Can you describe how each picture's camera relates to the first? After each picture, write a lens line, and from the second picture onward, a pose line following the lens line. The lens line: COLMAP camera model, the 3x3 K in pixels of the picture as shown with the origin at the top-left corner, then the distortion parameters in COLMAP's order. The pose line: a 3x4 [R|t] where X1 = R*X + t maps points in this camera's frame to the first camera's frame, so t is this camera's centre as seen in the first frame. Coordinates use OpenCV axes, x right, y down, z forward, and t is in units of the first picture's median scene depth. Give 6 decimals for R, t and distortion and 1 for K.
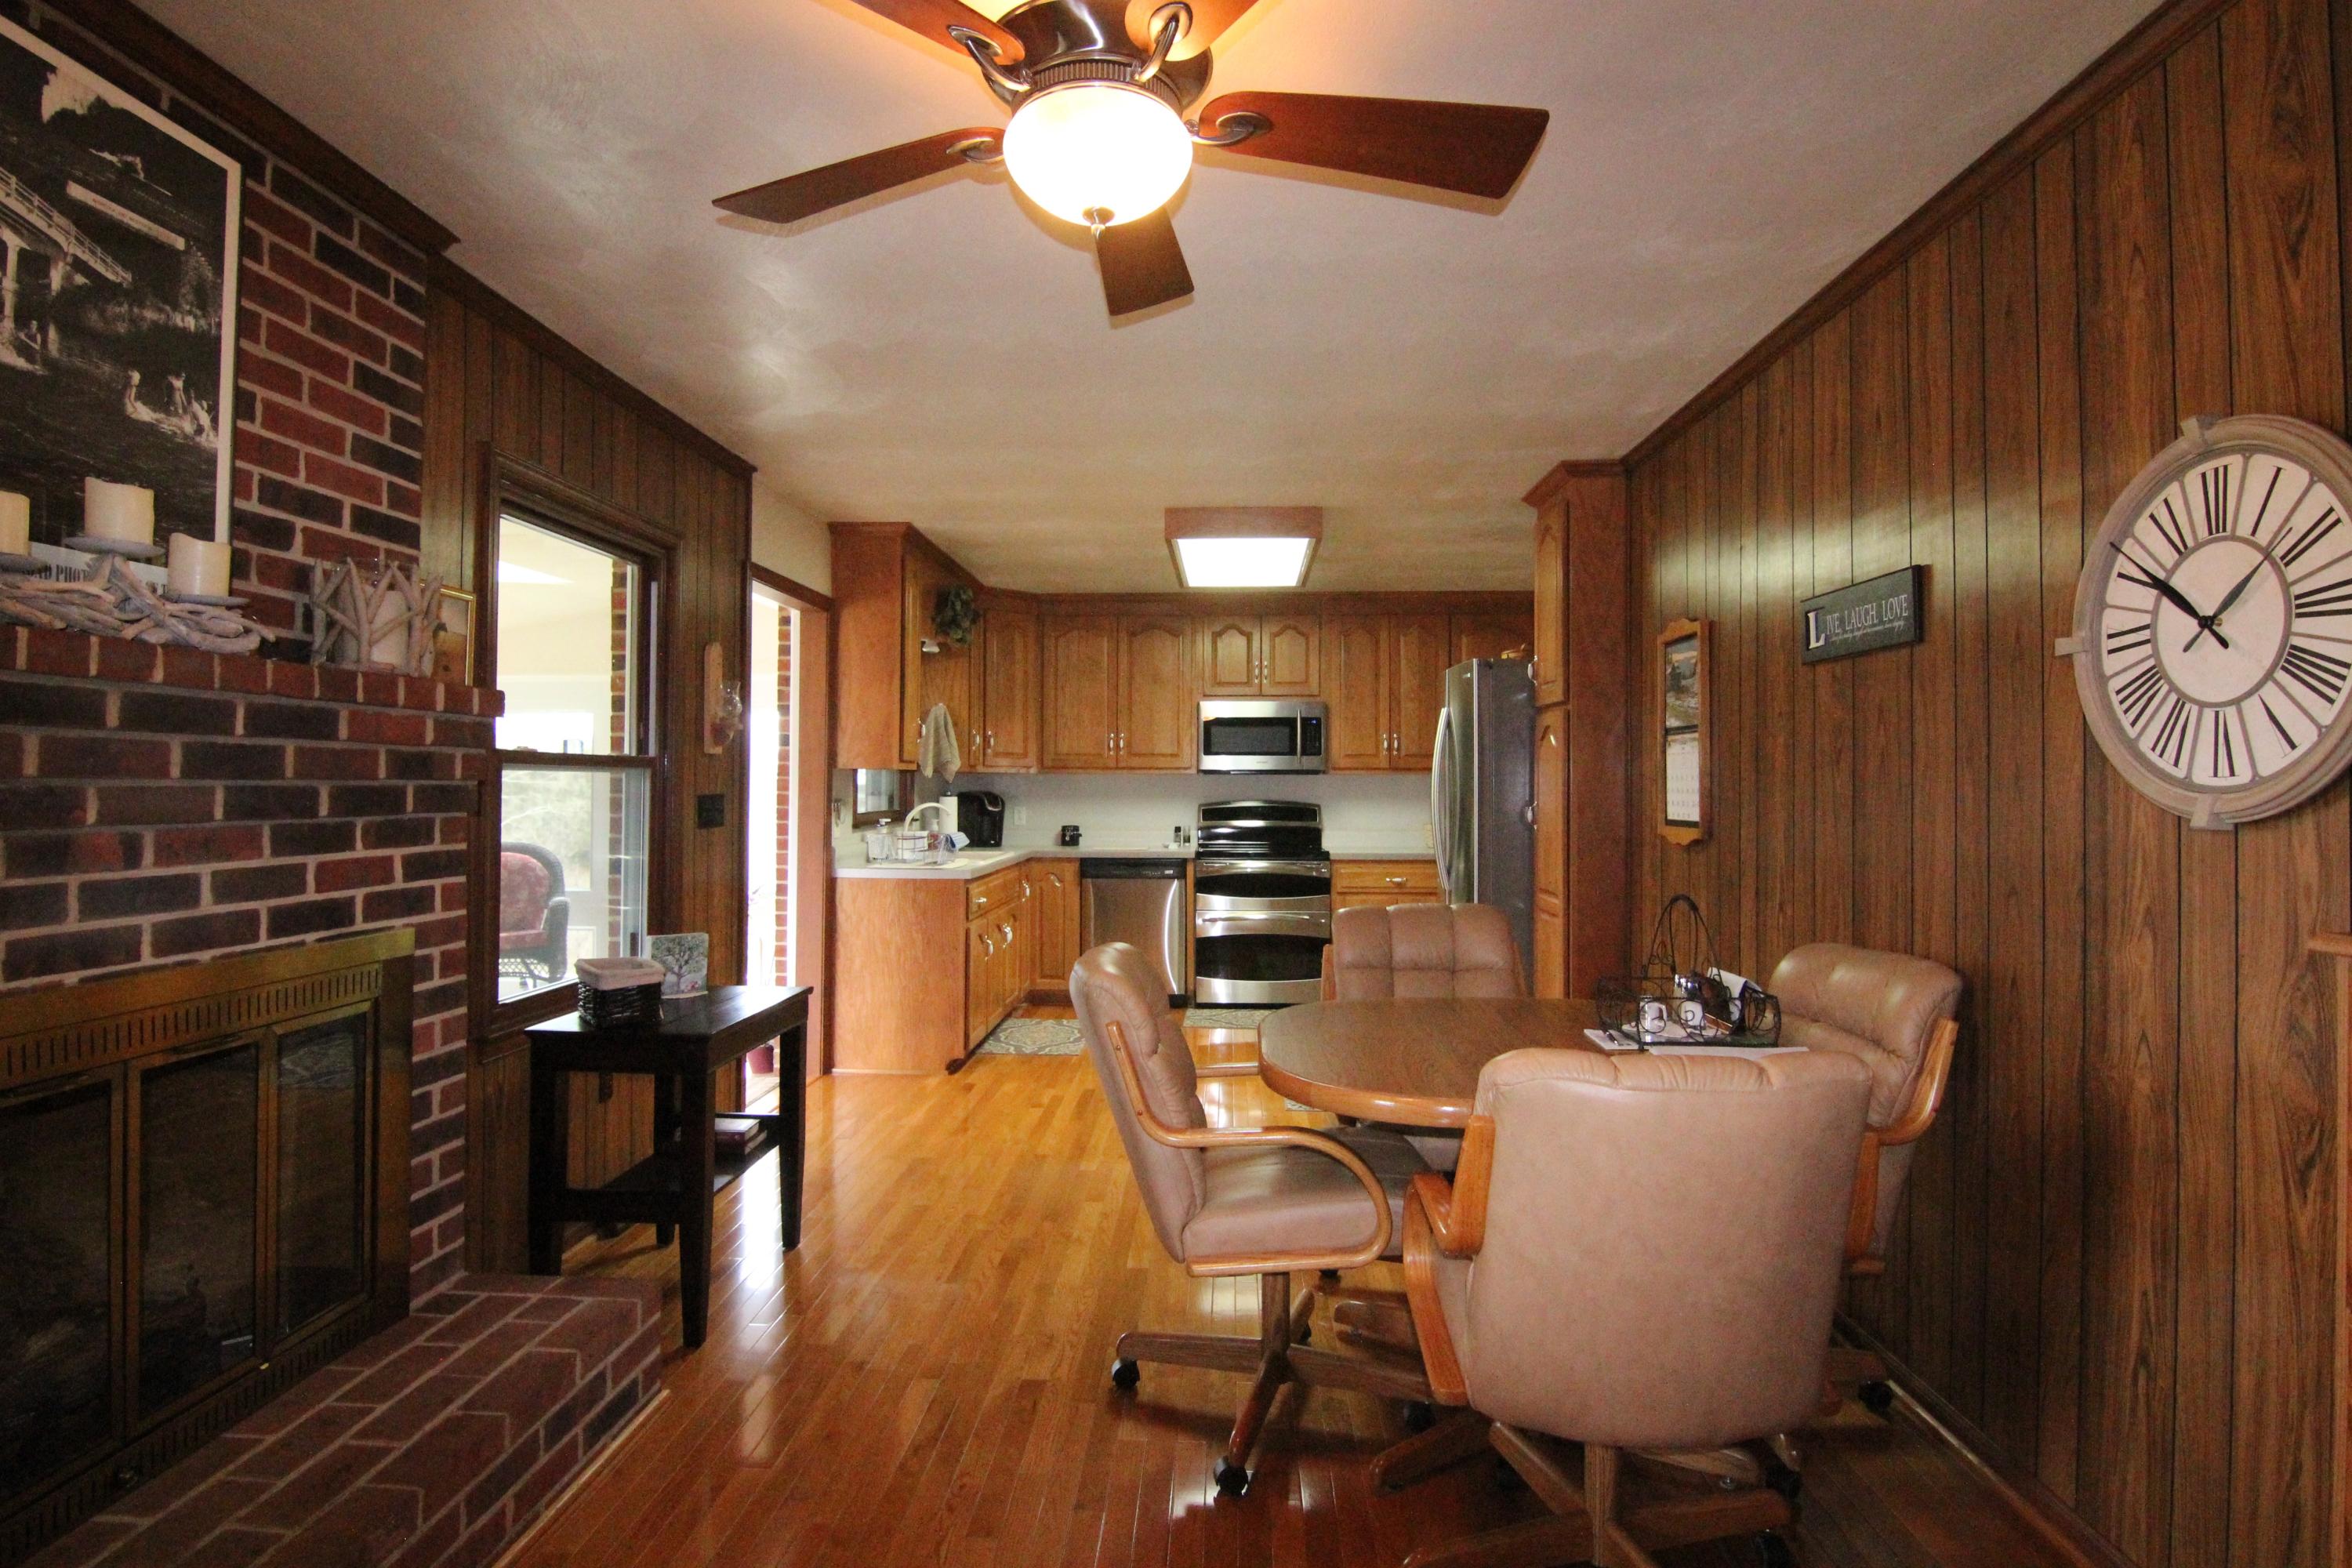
lens RADIAL K [[1196.4, 0, 1178.3], [0, 1196.4, 771.0], [0, 0, 1]] dist [-0.001622, -0.012484]
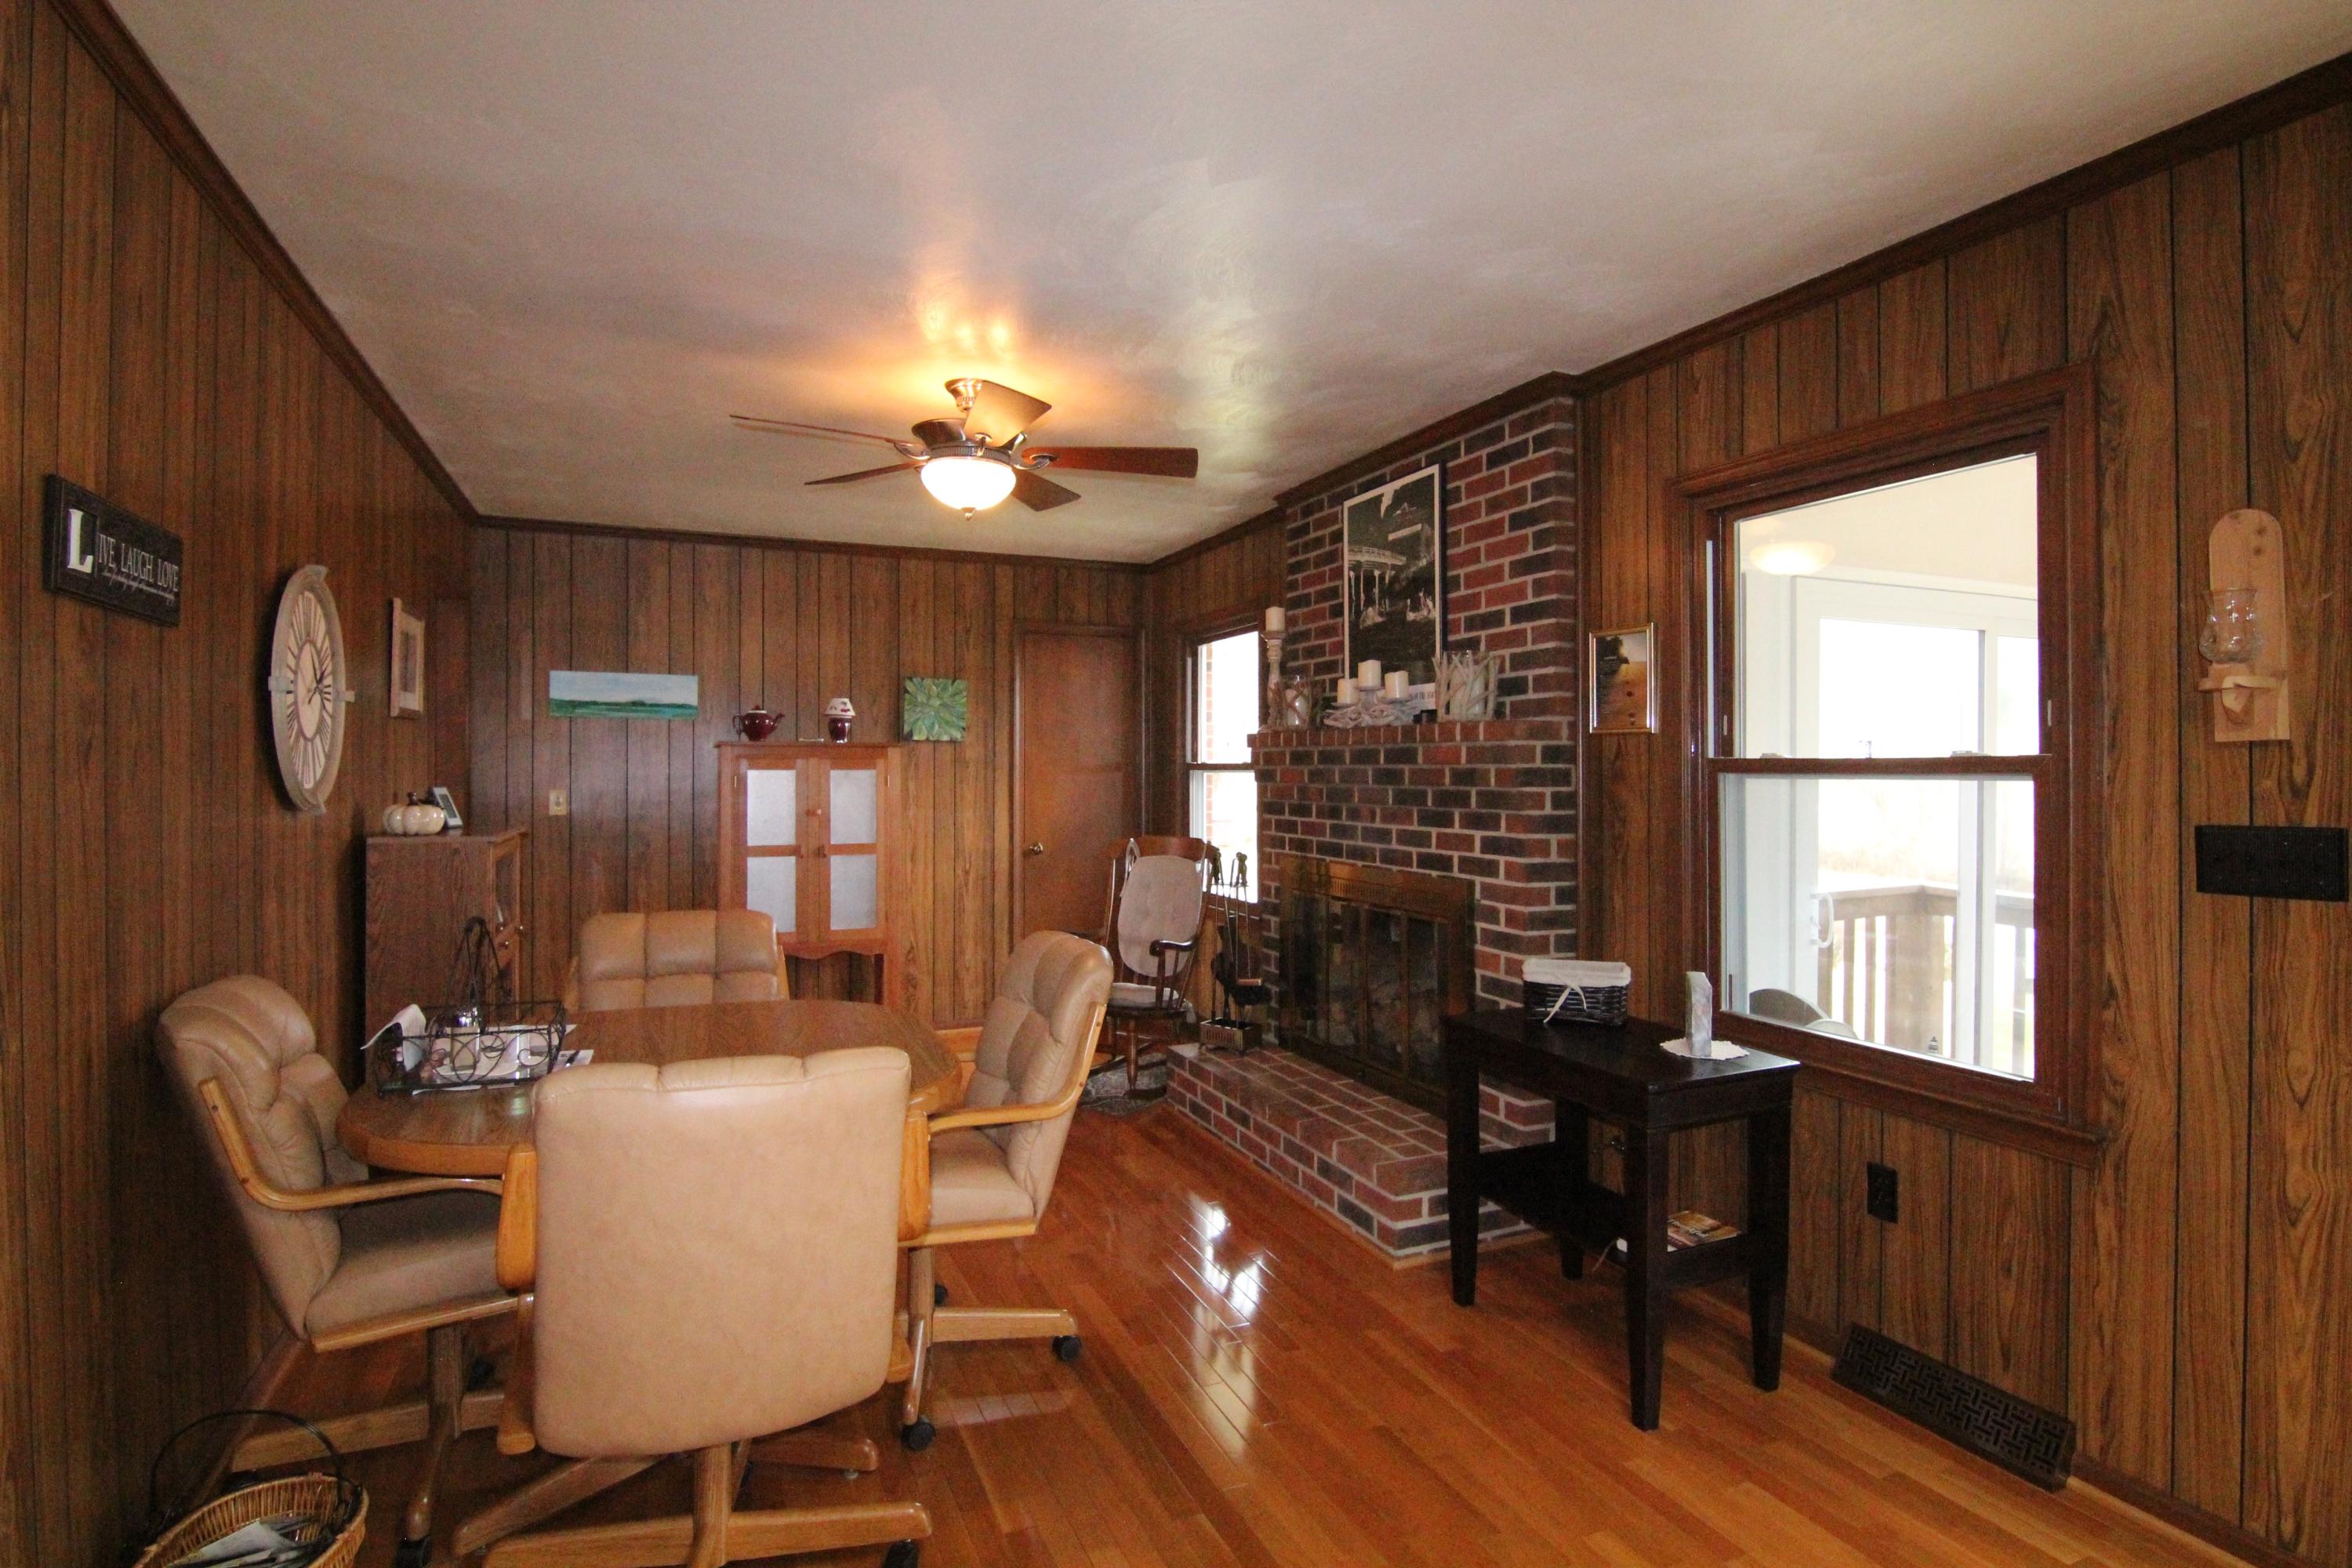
lens RADIAL K [[1196.4, 0, 1178.3], [0, 1196.4, 771.0], [0, 0, 1]] dist [-0.001622, -0.012484]
pose [[-0.901887, -0.004996, -0.431943, 0.341427], [0.000083, 0.999931, -0.011739, 0.005137], [0.431972, -0.010623, -0.901824, 2.084459]]
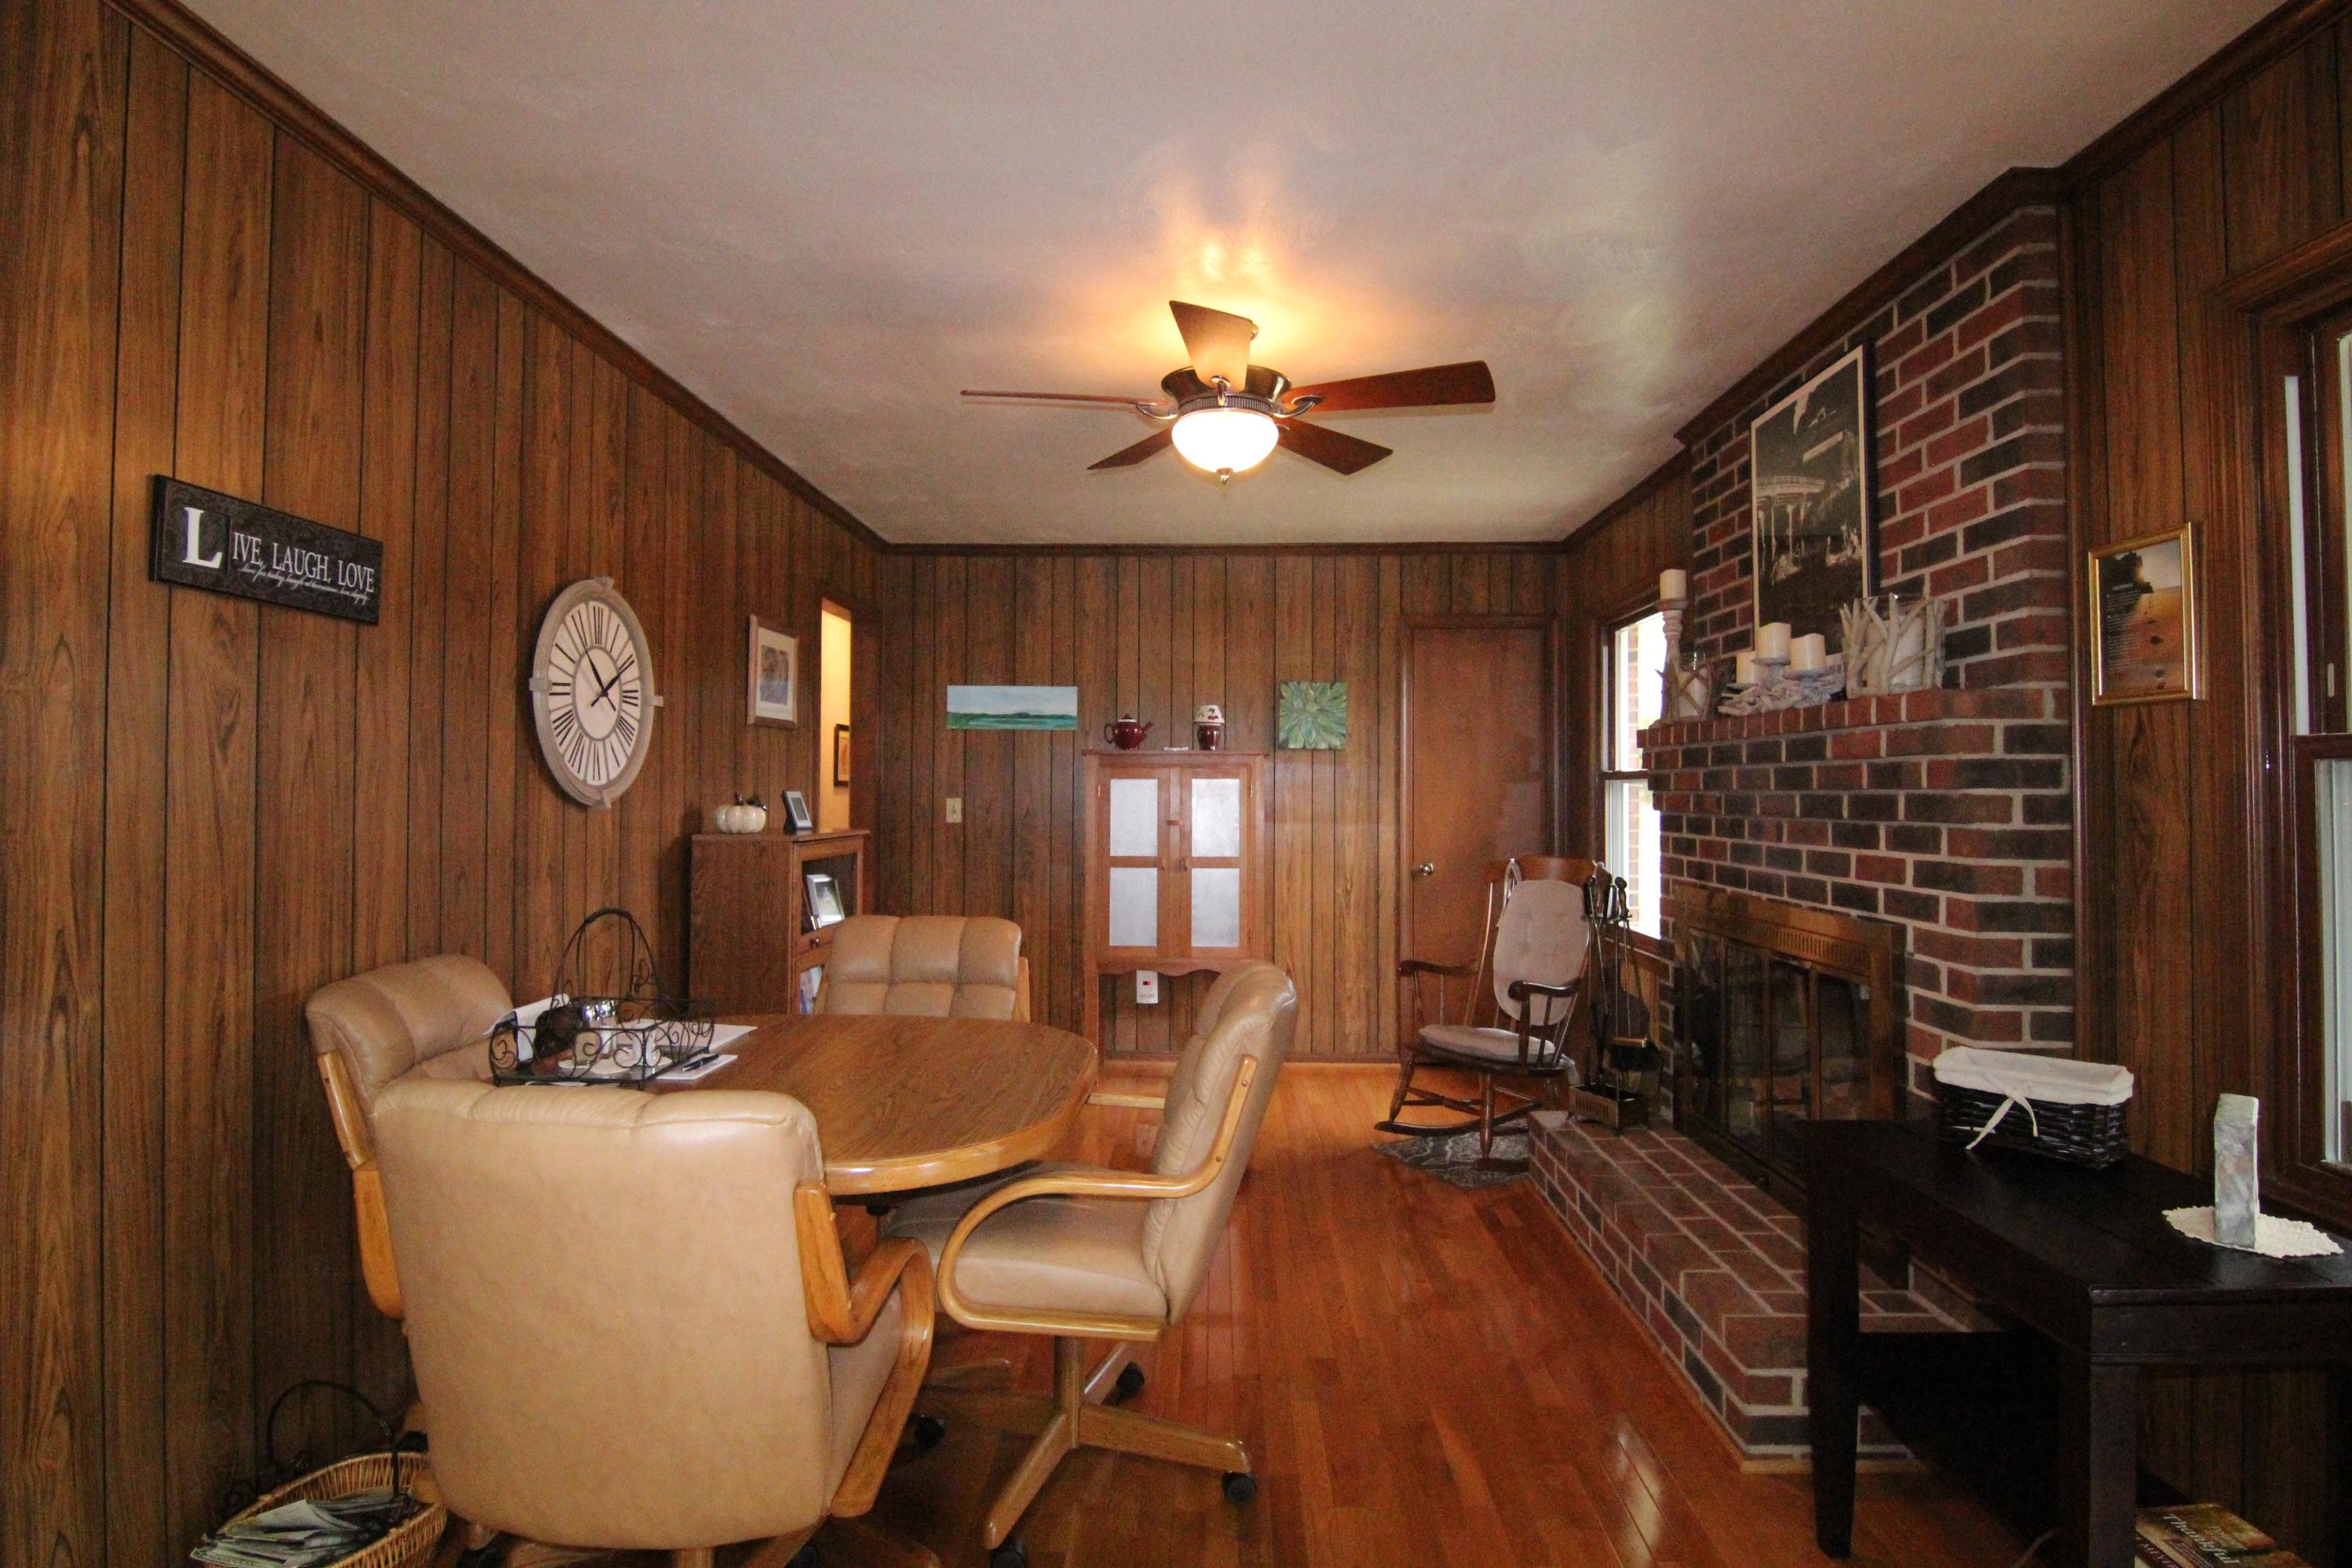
lens RADIAL K [[1196.4, 0, 1178.3], [0, 1196.4, 771.0], [0, 0, 1]] dist [-0.001622, -0.012484]
pose [[-0.999919, -0.008171, -0.009739, 0.011619], [-0.007874, 0.999514, -0.030165, 0.026670], [0.009981, -0.030086, -0.999497, 1.929765]]
